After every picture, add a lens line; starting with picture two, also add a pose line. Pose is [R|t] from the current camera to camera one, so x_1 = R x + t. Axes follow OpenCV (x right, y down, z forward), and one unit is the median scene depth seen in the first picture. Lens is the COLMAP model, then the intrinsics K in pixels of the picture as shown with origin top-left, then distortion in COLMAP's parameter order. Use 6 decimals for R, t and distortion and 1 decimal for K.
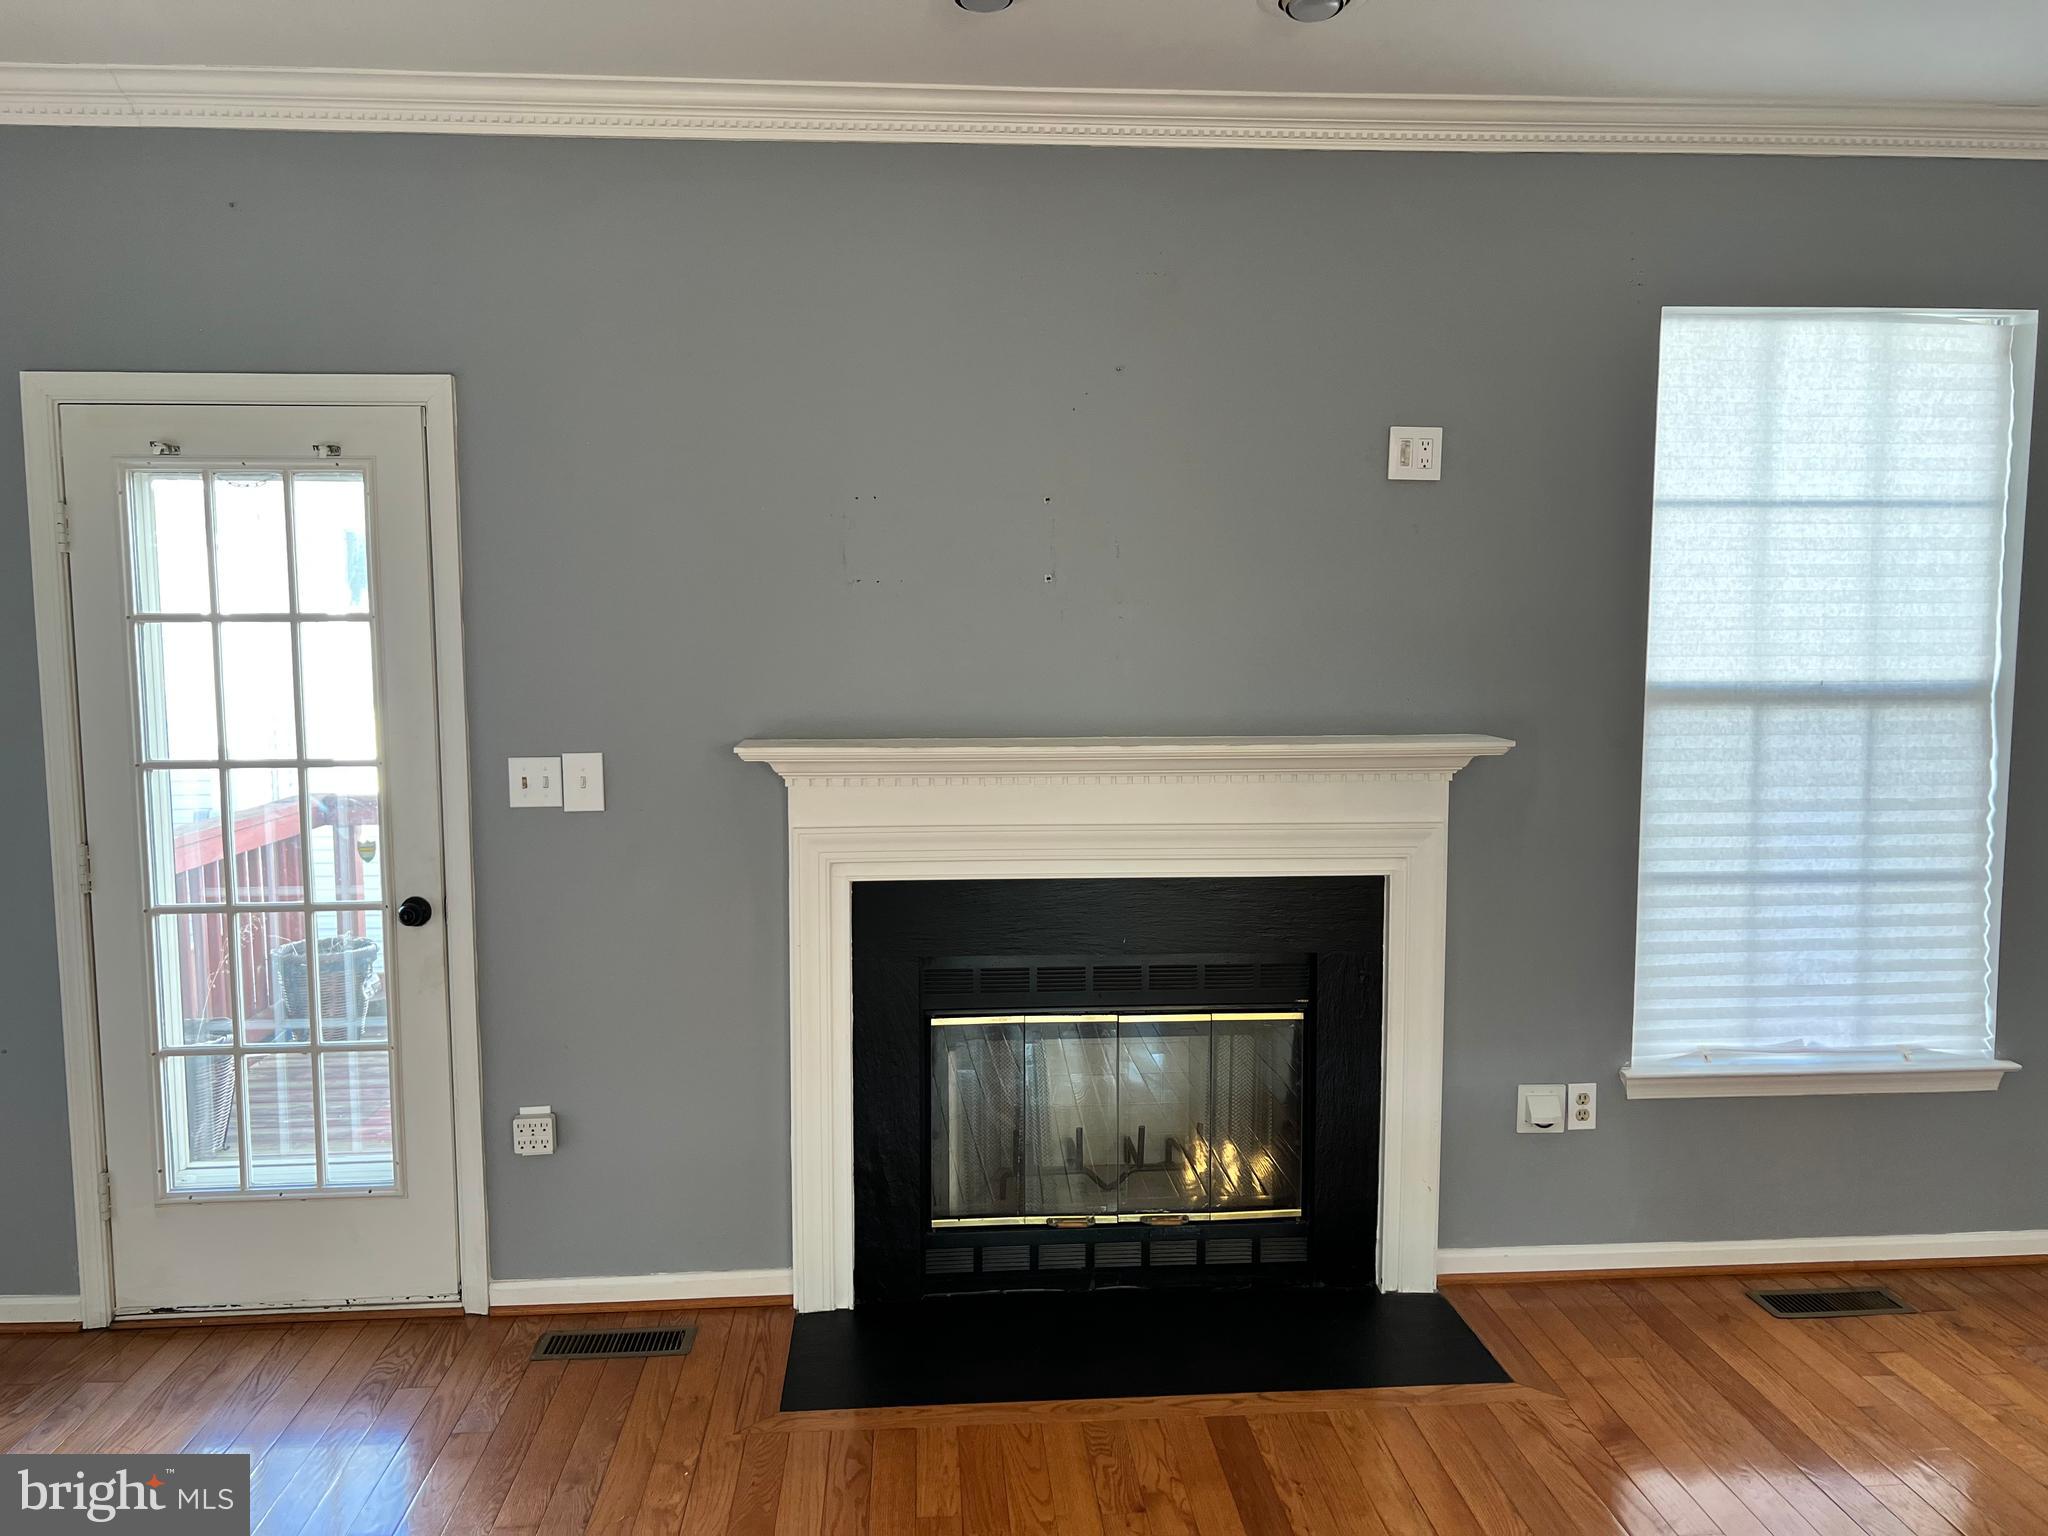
lens RADIAL K [[1526.5, 0, 1033.9], [0, 1526.5, 756.6], [0, 0, 1]] dist [0.047424, -0.058124]
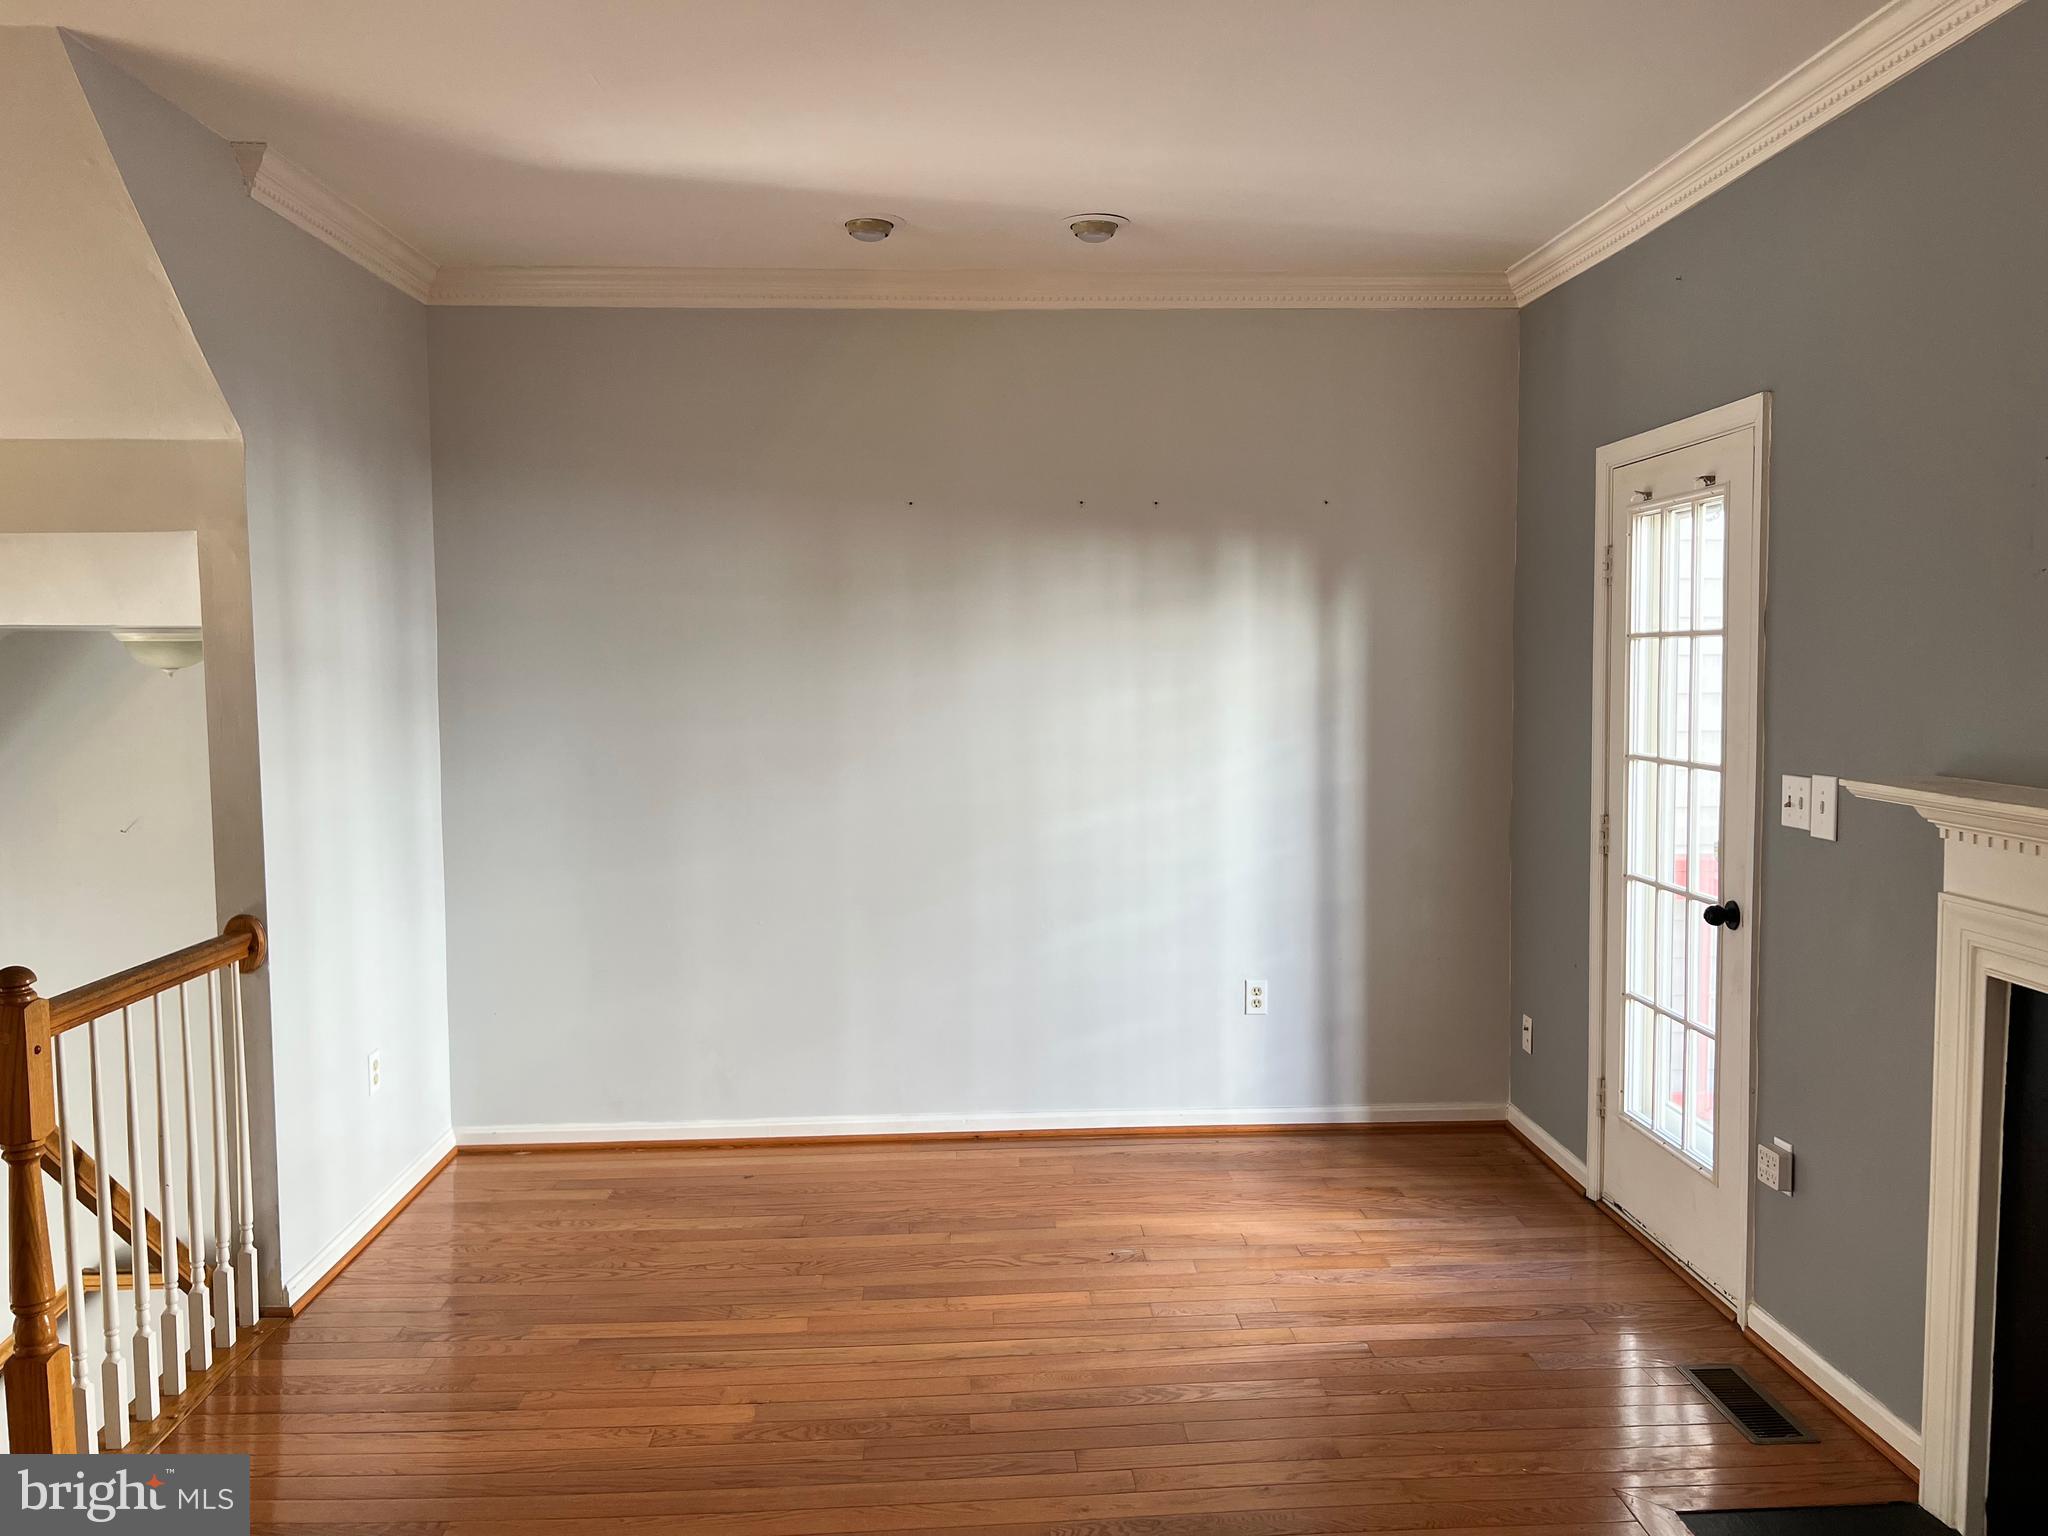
lens RADIAL K [[1526.5, 0, 1033.9], [0, 1526.5, 756.6], [0, 0, 1]] dist [0.047424, -0.058124]
pose [[-0.022532, 0.066167, -0.997554, 0.636987], [-0.070773, 0.995199, 0.067609, -0.042866], [0.997238, 0.072123, -0.017741, 0.542075]]
